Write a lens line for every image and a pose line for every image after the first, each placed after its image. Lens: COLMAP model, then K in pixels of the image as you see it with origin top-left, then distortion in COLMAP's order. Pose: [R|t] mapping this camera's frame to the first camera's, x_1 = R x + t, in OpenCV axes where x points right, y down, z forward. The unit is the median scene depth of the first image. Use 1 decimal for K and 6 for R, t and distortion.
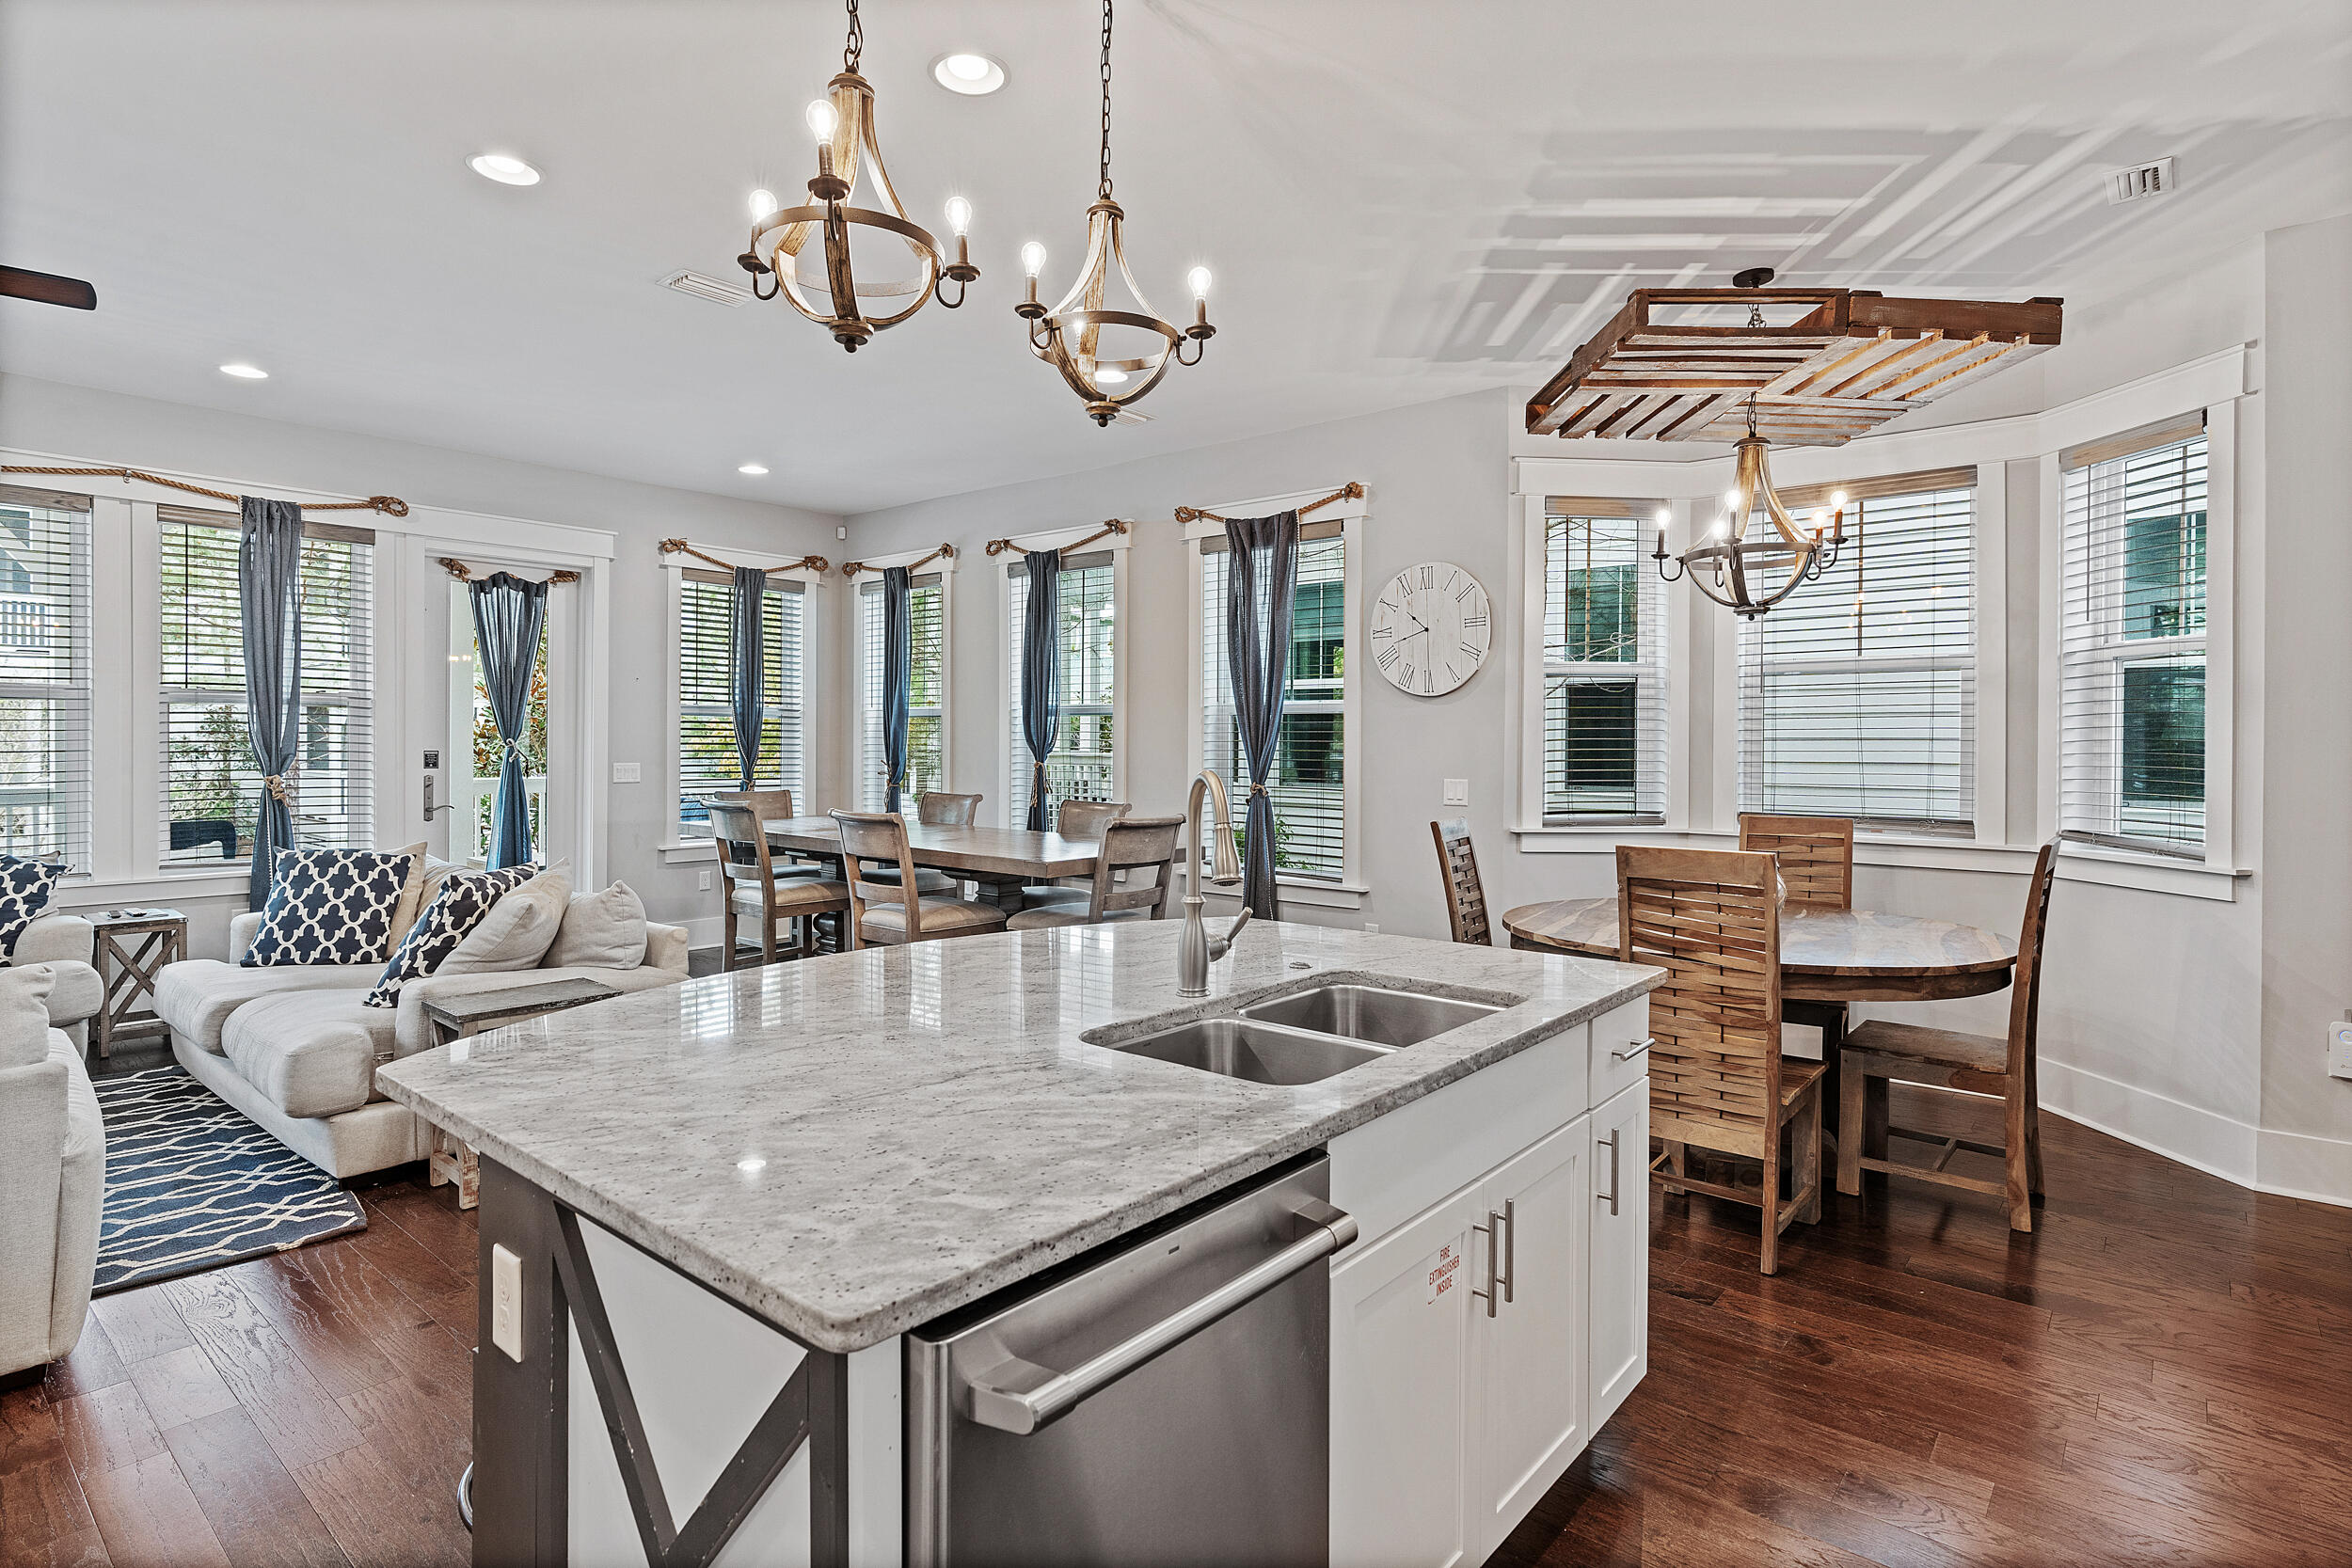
lens RADIAL K [[1192.3, 0, 1187.8], [0, 1192.3, 746.1], [0, 0, 1]] dist [-0.006597, 0.002294]
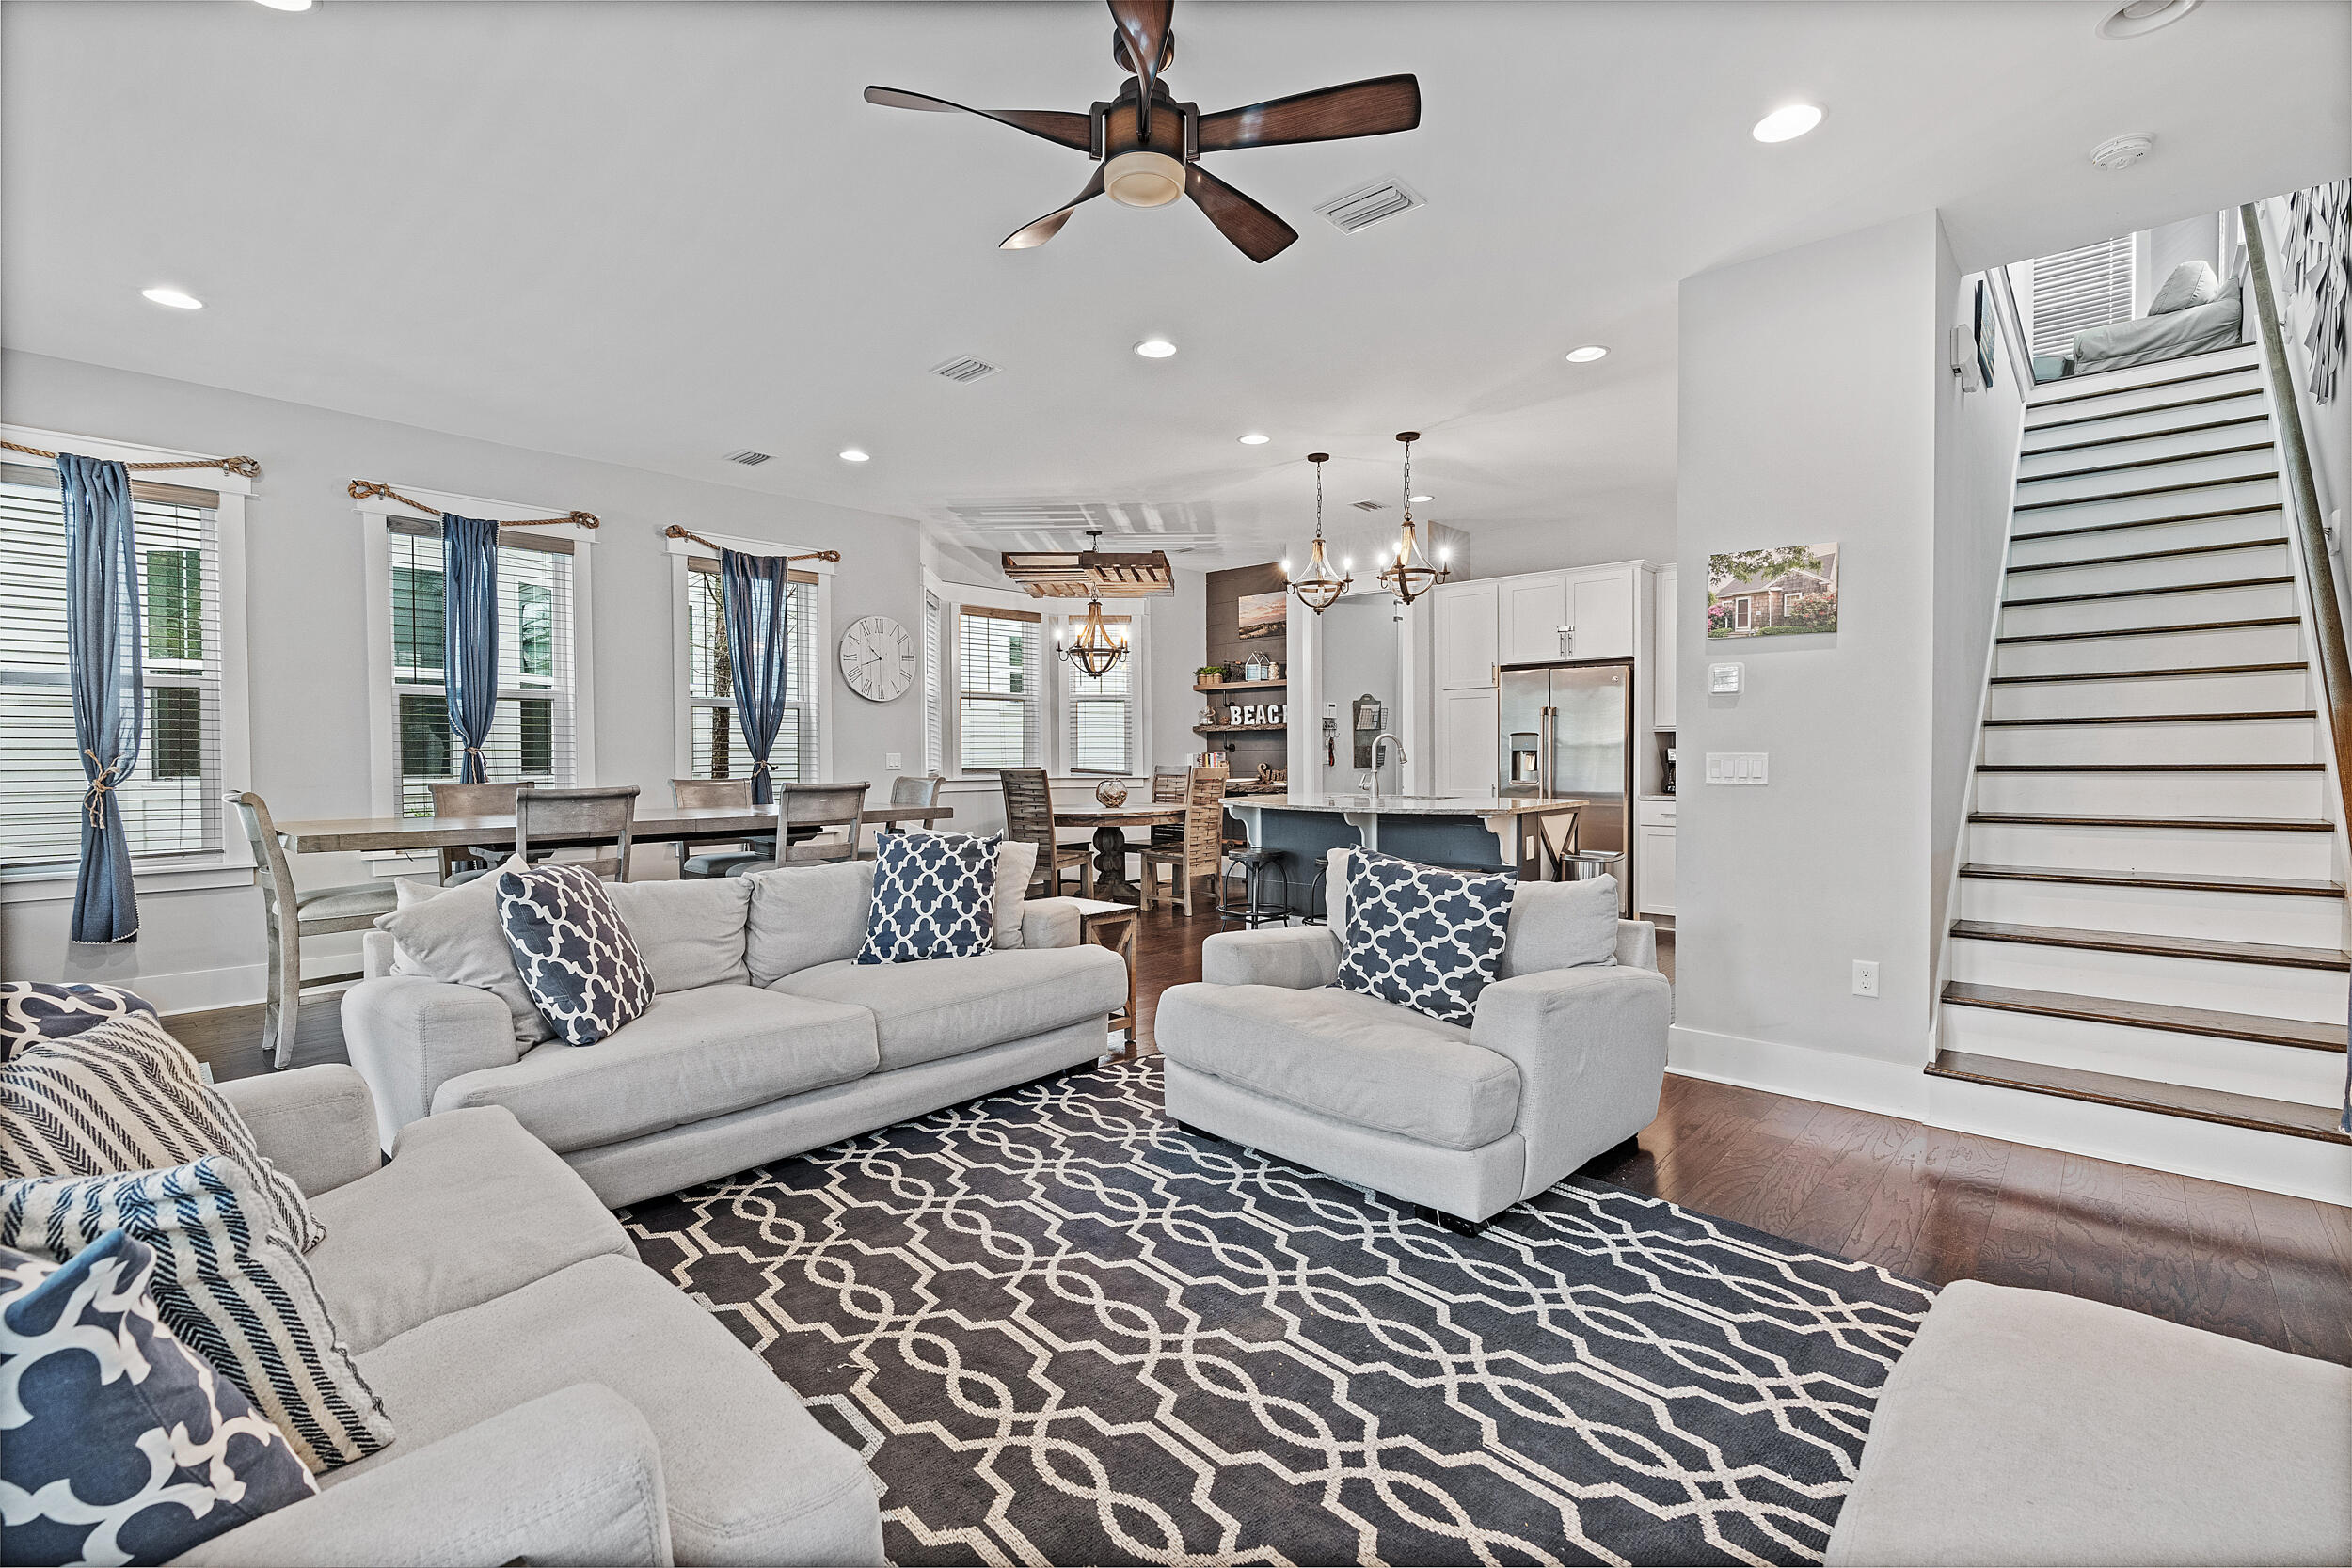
lens RADIAL K [[1055.0, 0, 1174.9], [0, 1055.0, 772.7], [0, 0, 1]] dist [-0.012040, 0.003947]
pose [[0.044679, -0.027290, 0.998629, -1.159690], [0.007029, 0.999611, 0.027003, 0.016929], [-0.998977, 0.005812, 0.044853, 0.542543]]
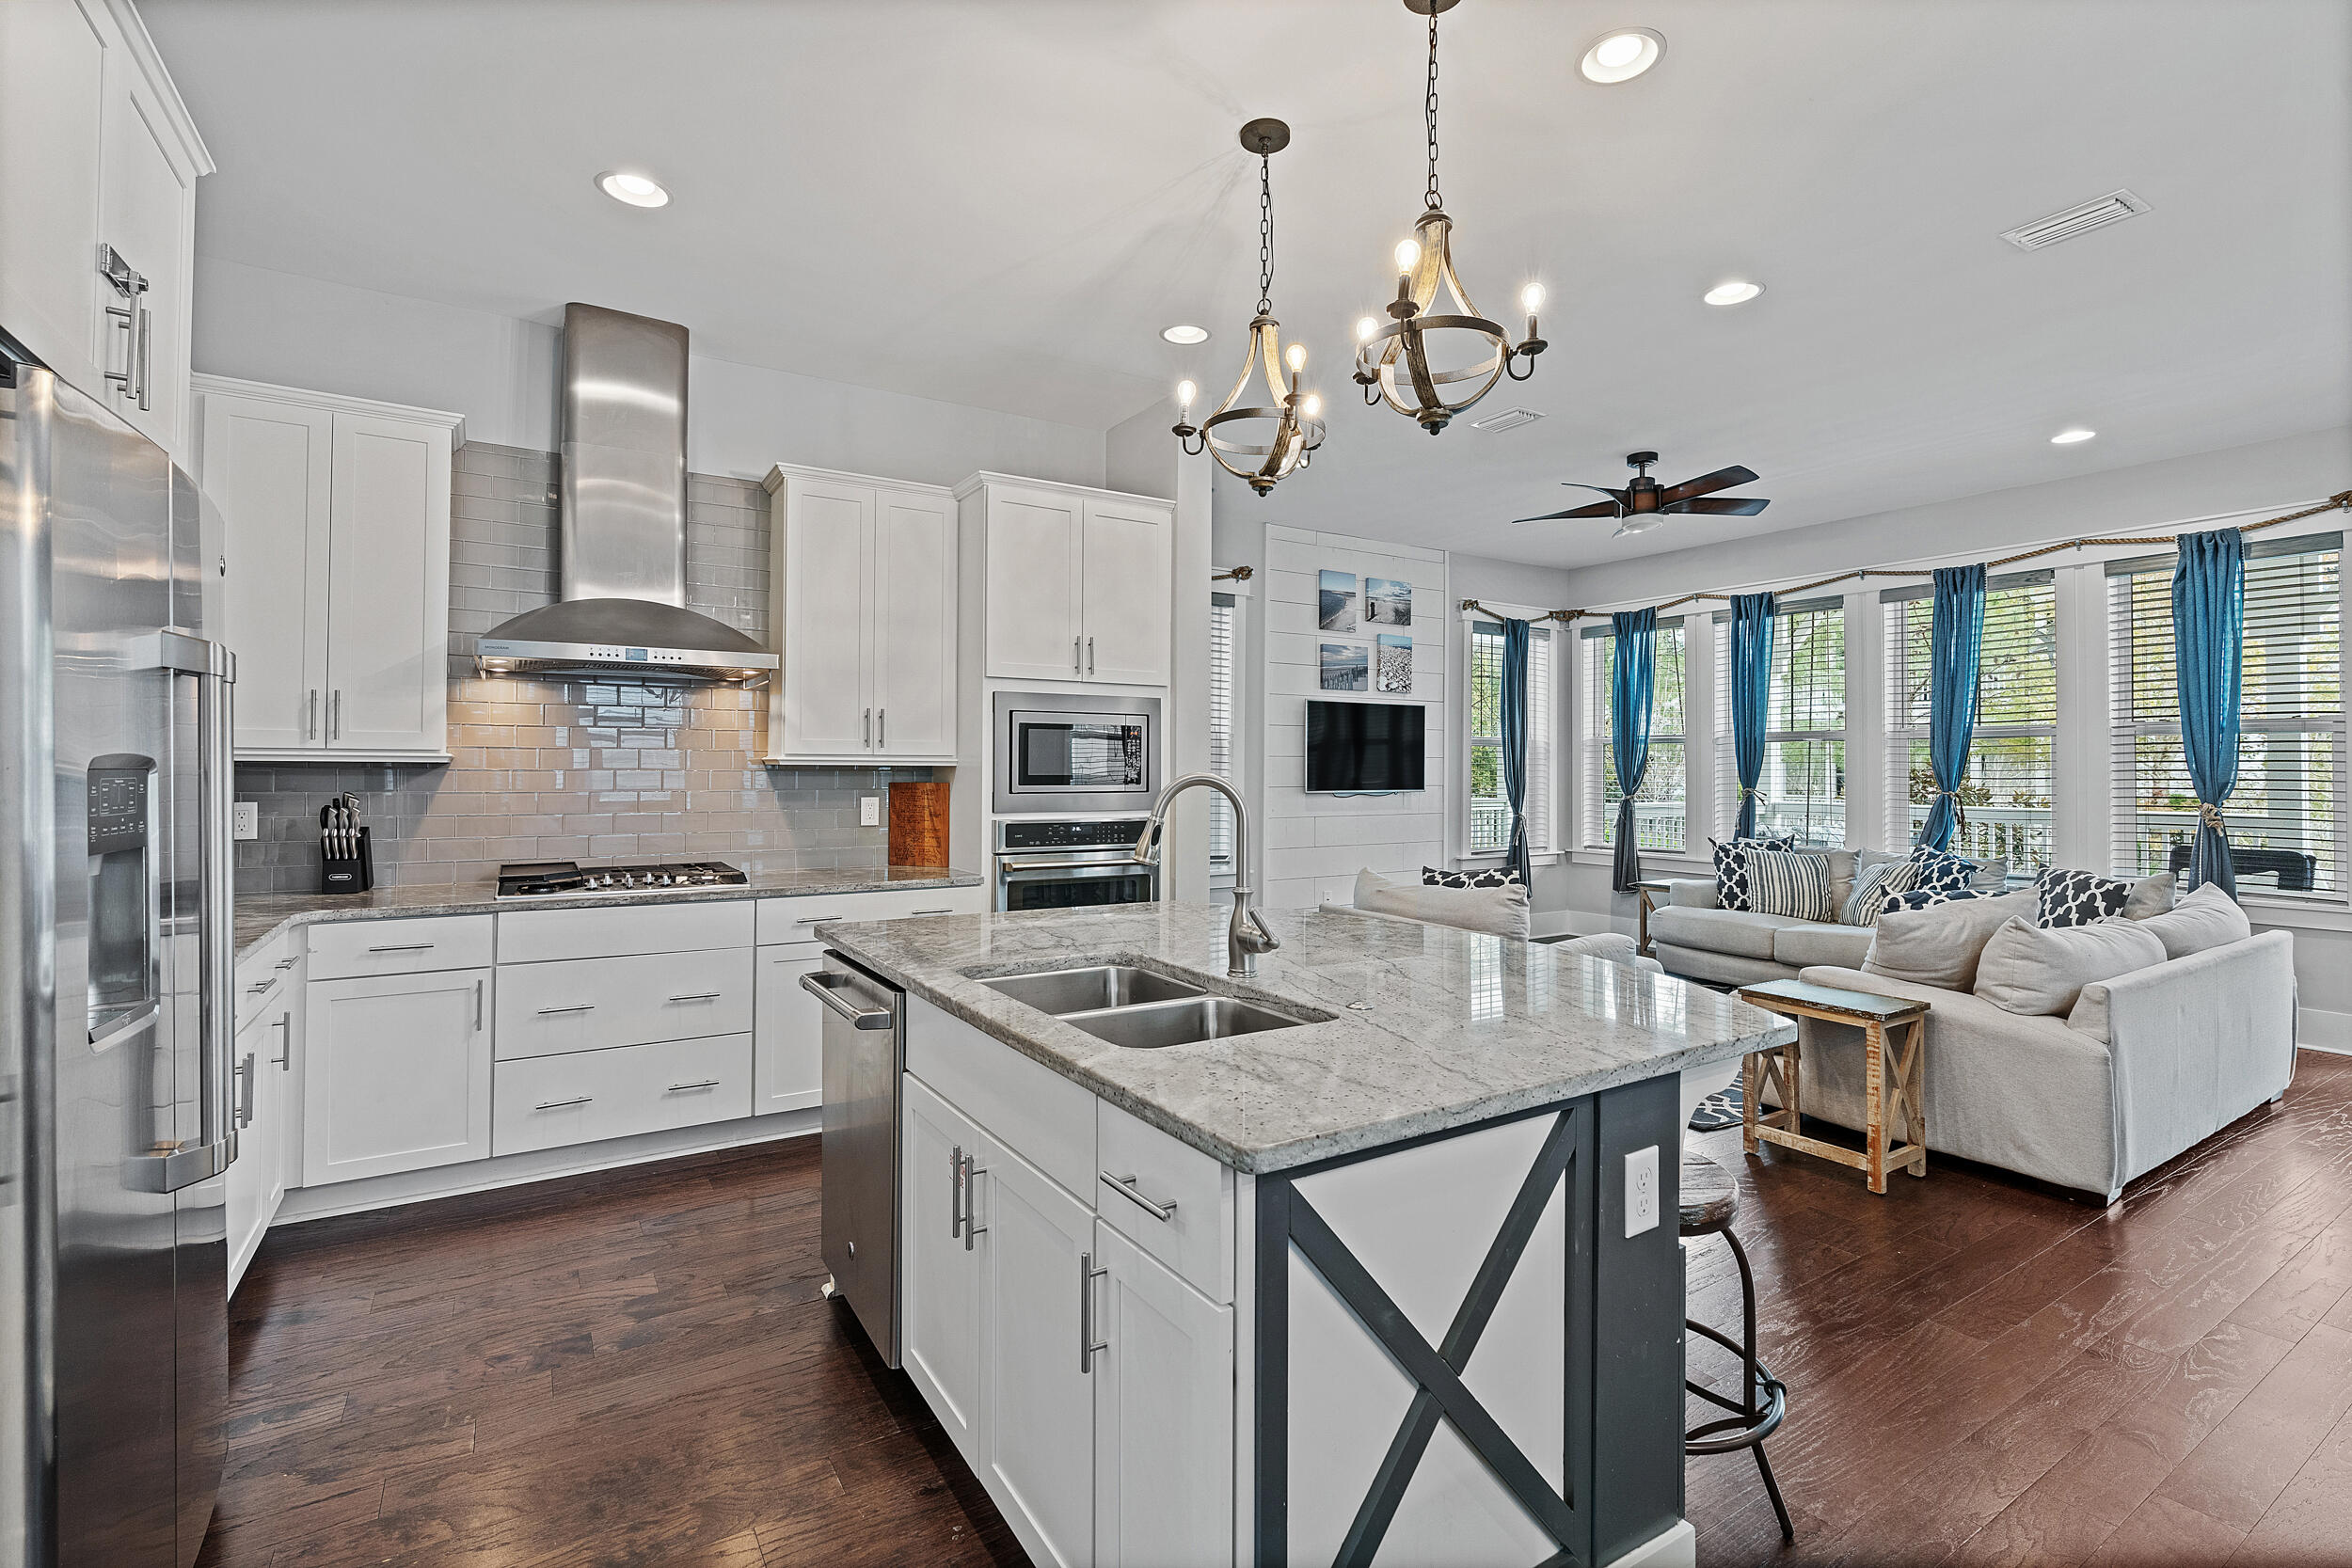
lens RADIAL K [[1055.0, 0, 1184.1], [0, 1055.0, 760.1], [0, 0, 1]] dist [-0.012040, 0.003947]
pose [[-0.302116, -0.017429, -0.953112, 0.360444], [-0.007194, 0.999846, -0.016003, 0.008780], [0.953244, 0.002022, -0.302195, 0.466466]]
